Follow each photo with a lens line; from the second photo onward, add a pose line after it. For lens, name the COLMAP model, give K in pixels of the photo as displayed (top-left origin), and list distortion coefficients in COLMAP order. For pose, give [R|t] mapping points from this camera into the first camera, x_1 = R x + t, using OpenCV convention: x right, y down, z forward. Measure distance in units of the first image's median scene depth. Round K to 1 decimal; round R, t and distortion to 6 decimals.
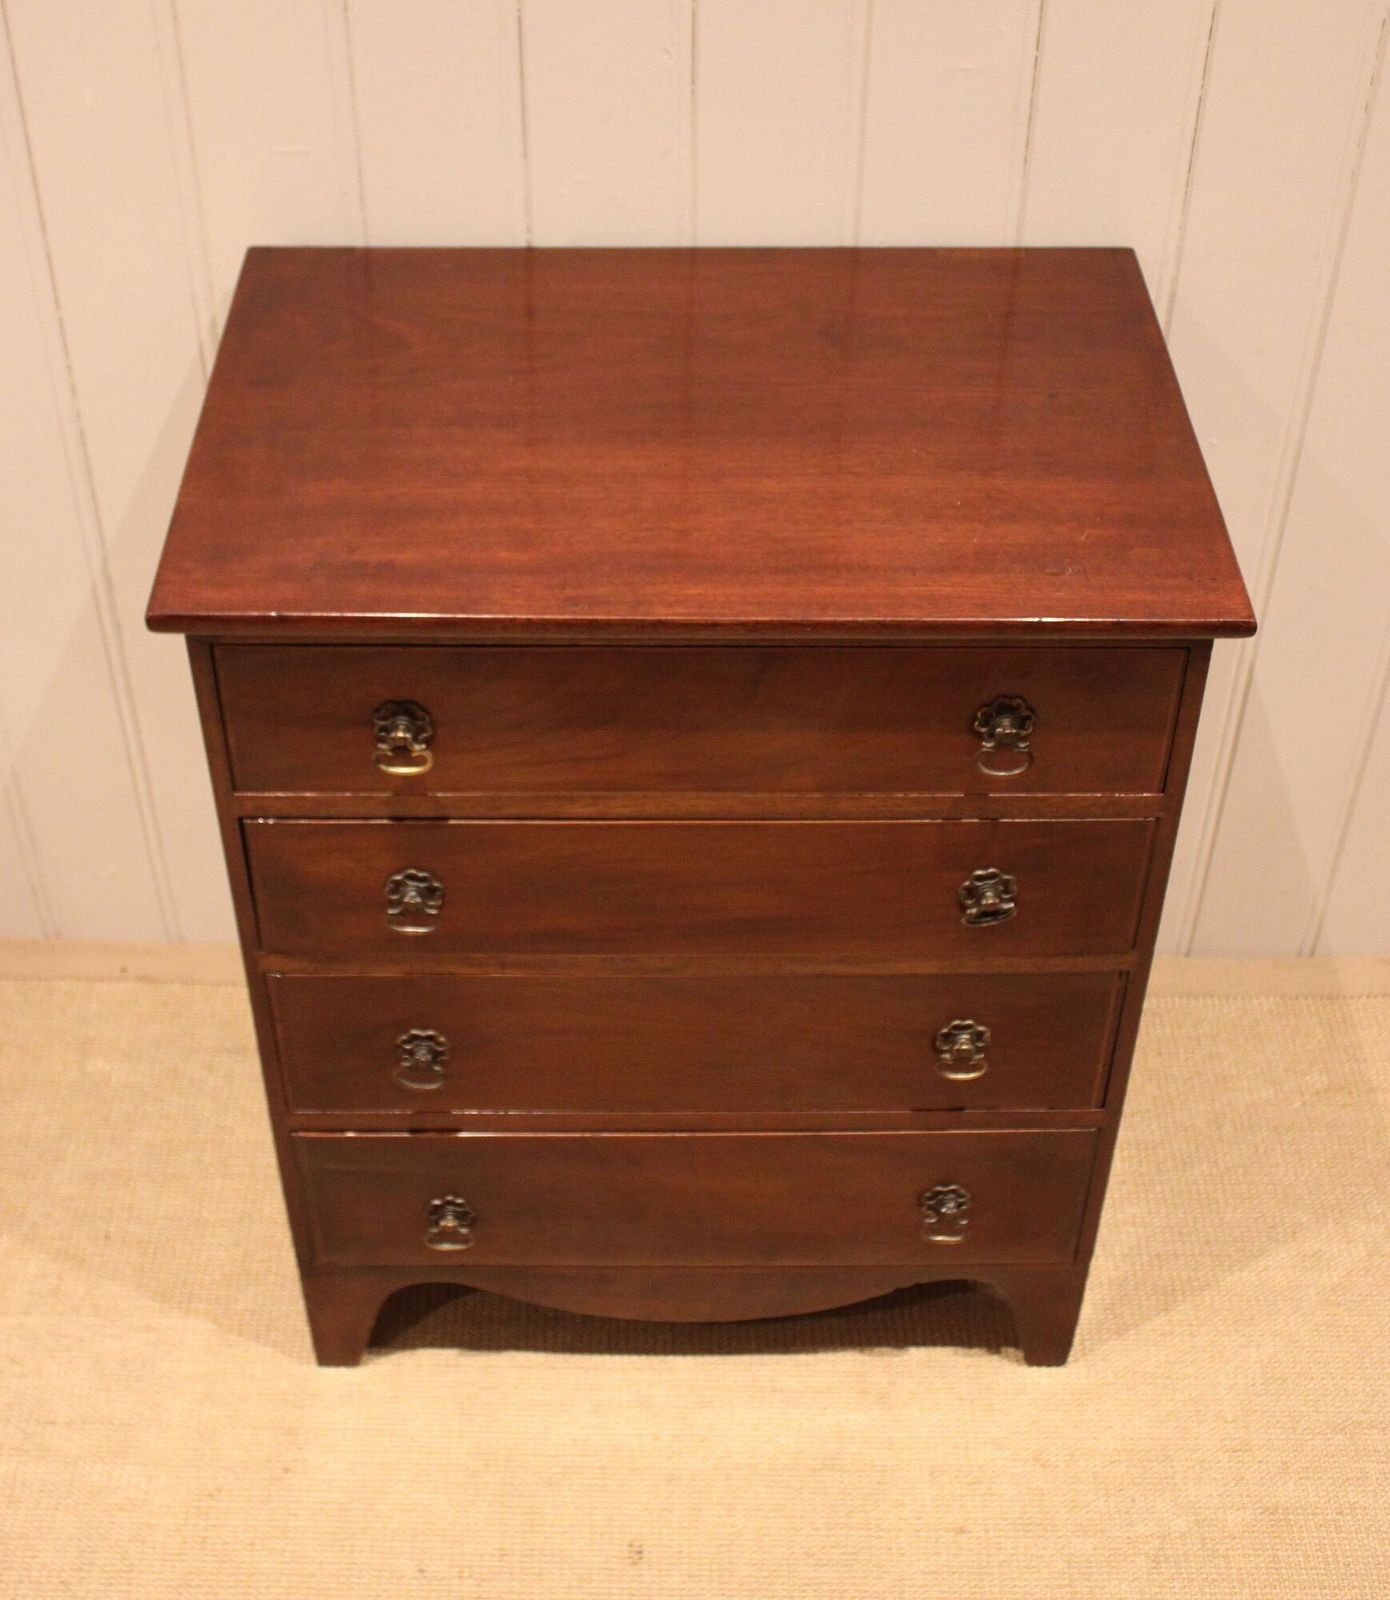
lens RADIAL K [[2297.2, 0, 705.1], [0, 2297.2, 687.0], [0, 0, 1]] dist [-0.094960, 0.000000]
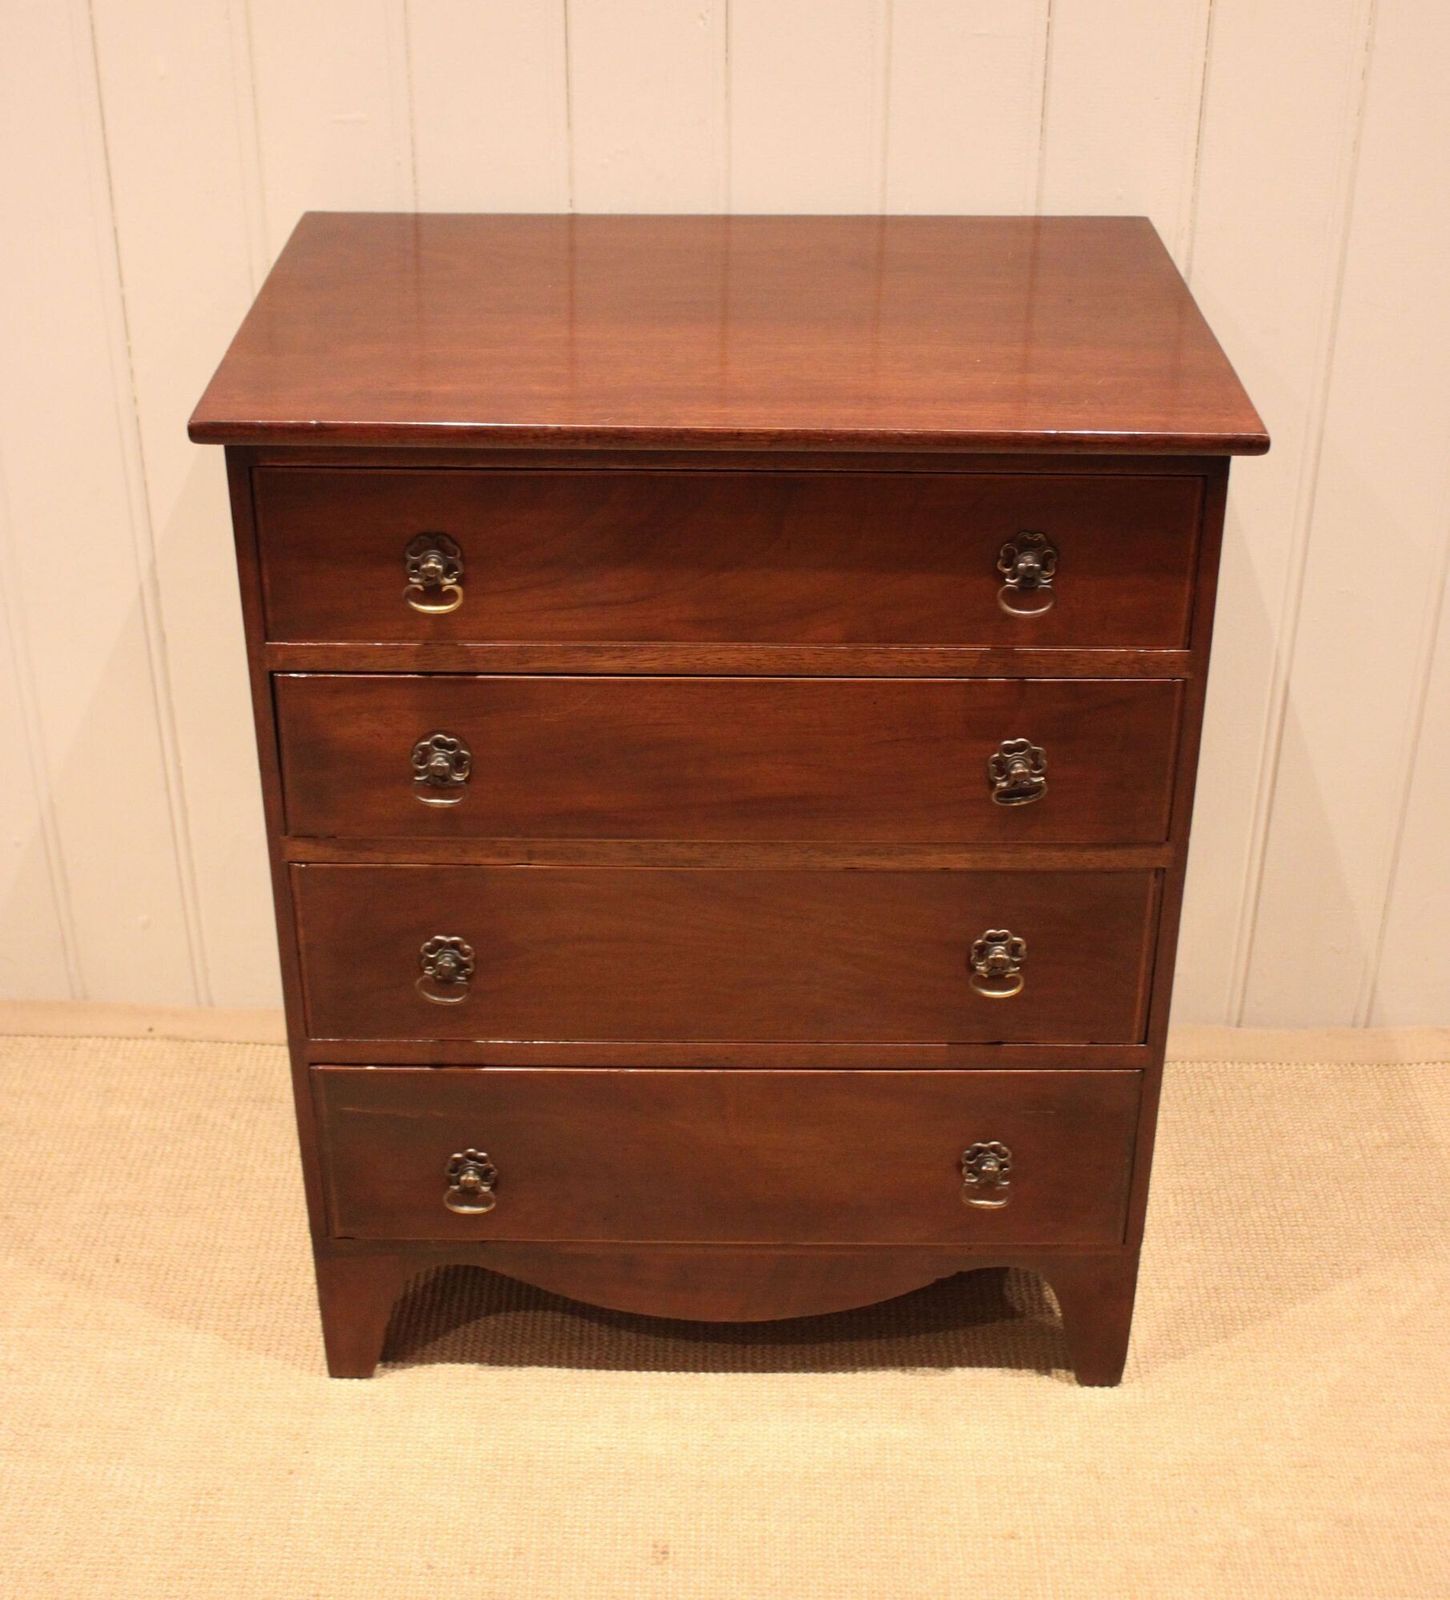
lens RADIAL K [[2312.5, 0, 722.1], [0, 2312.5, 695.0], [0, 0, 1]] dist [-0.089117, 0.000000]
pose [[0.999795, 0.001125, -0.020223, 0.014053], [-0.005230, 0.978928, -0.204139, 0.239751], [0.019568, 0.204202, 0.978733, 0.010375]]
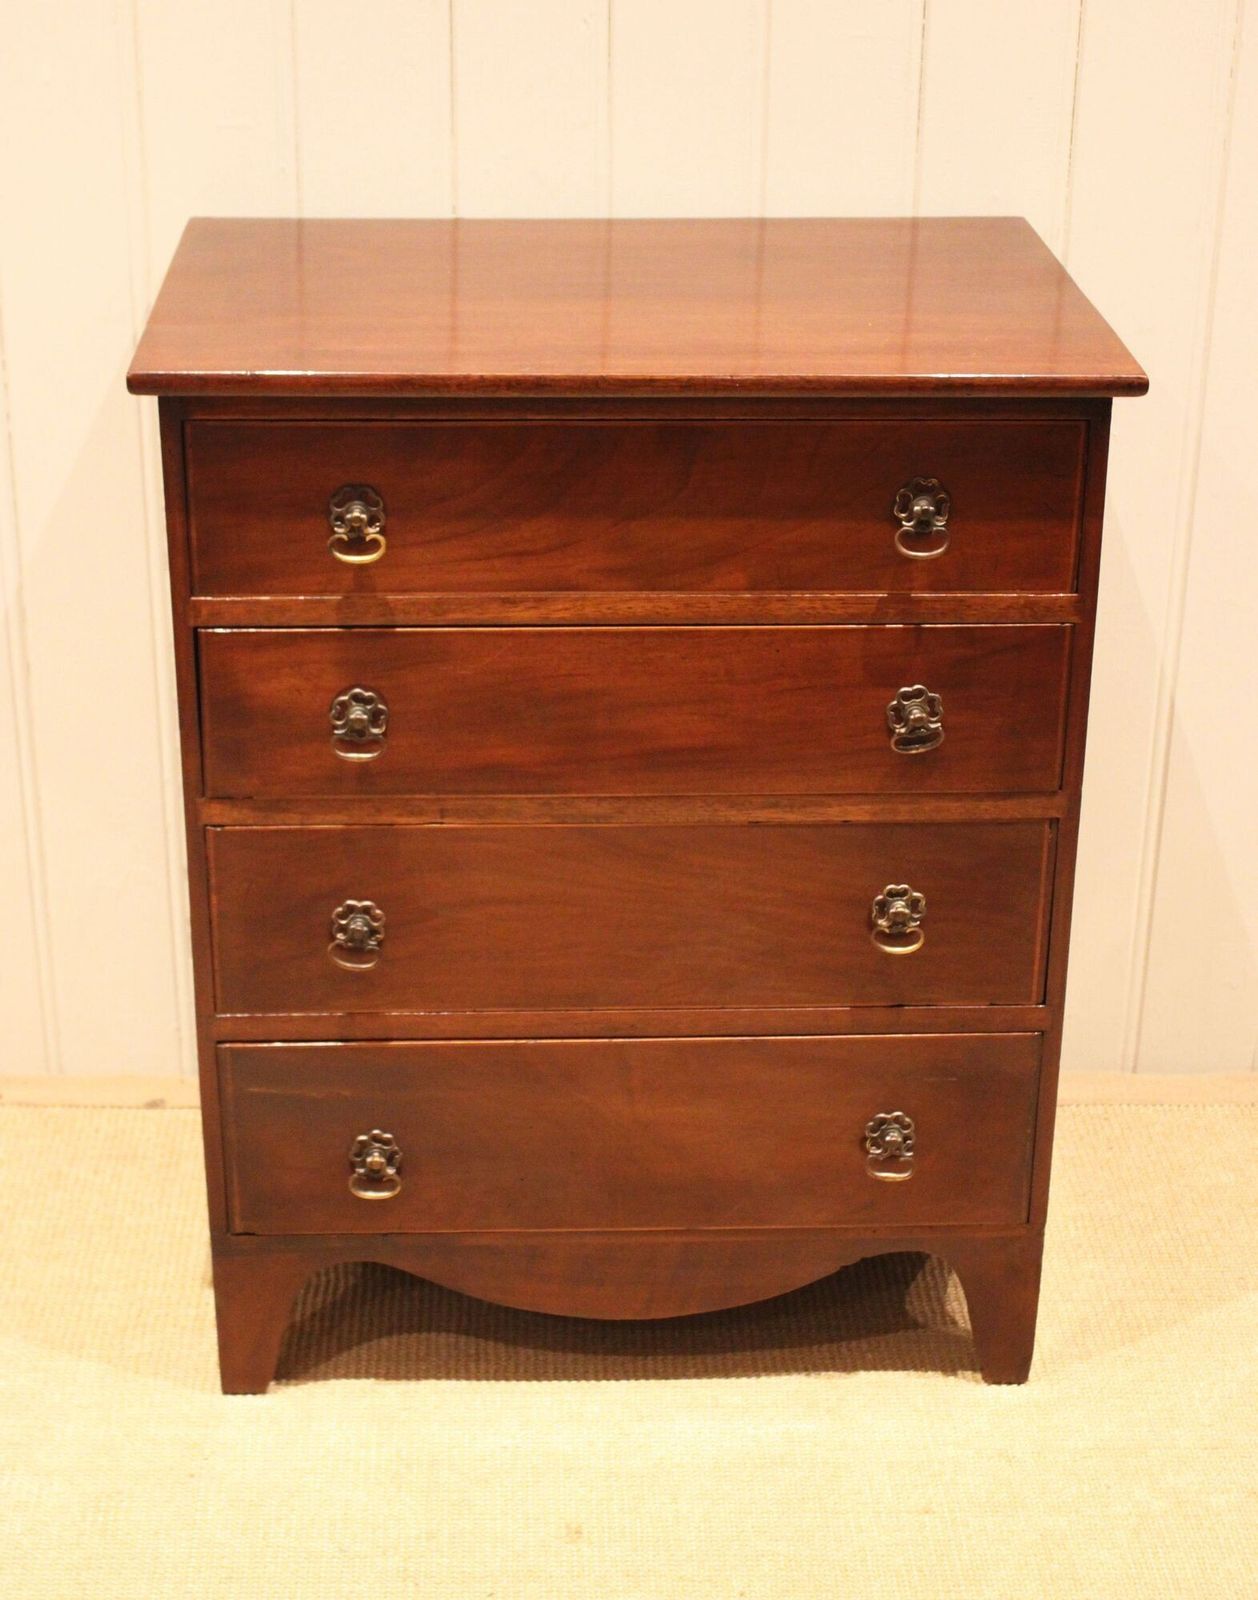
lens RADIAL K [[2847.7, 0, 604.2], [0, 2847.7, 846.3], [0, 0, 1]] dist [-0.053694, 0.000000]
pose [[0.999650, -0.015359, 0.021525, -0.040880], [0.020367, 0.966383, -0.256300, 0.428793], [-0.016865, 0.256649, 0.966358, -0.199999]]
